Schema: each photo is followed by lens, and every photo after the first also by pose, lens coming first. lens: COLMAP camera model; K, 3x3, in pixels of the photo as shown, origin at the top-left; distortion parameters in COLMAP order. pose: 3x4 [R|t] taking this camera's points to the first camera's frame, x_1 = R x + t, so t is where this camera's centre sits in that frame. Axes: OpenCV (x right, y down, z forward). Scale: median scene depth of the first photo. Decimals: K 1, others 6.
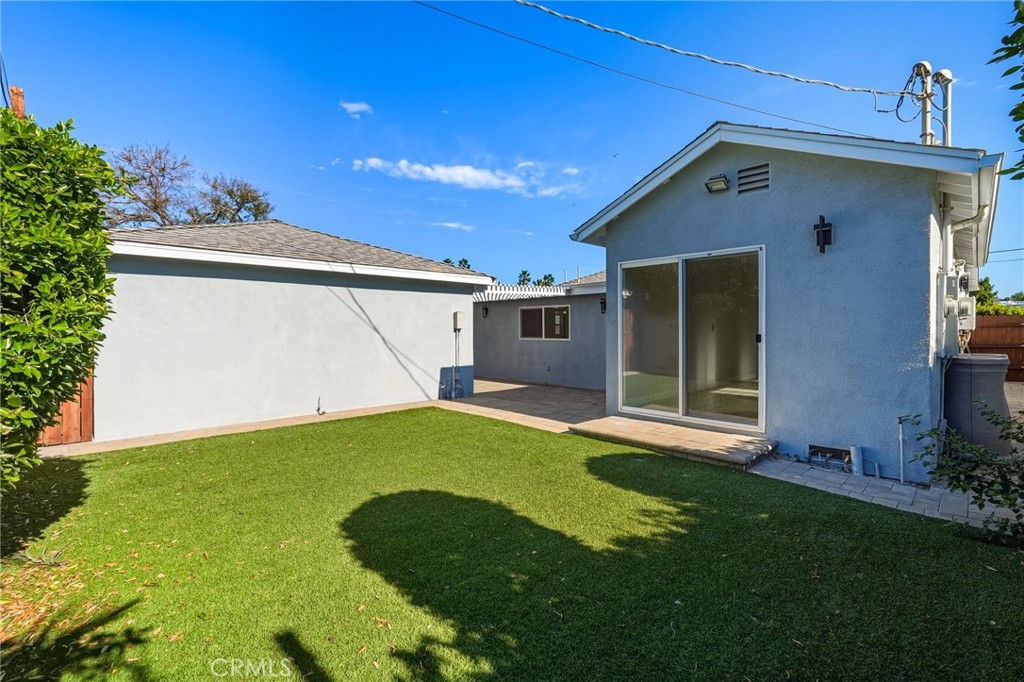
lens RADIAL K [[453.6, 0, 510.1], [0, 453.6, 338.0], [0, 0, 1]] dist [0.002818, 0.000054]
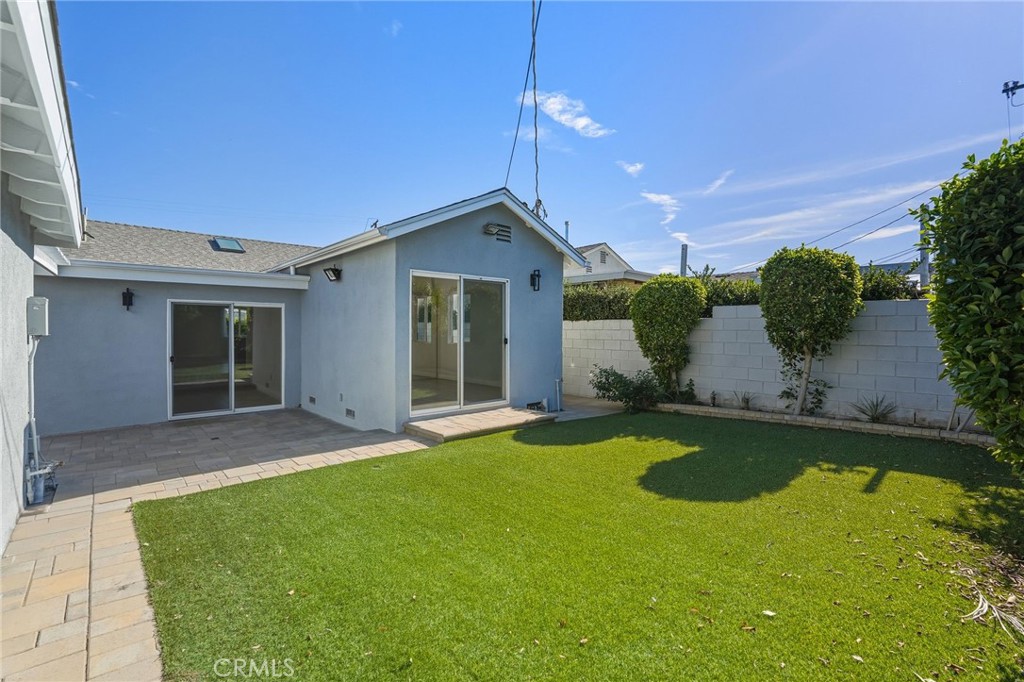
lens RADIAL K [[453.6, 0, 511.7], [0, 453.6, 335.6], [0, 0, 1]] dist [0.002818, 0.000054]
pose [[0.033532, -0.004720, 0.999427, -1.182420], [0.023108, 0.999725, 0.003946, -0.028627], [-0.999170, 0.022962, 0.033631, 1.160957]]
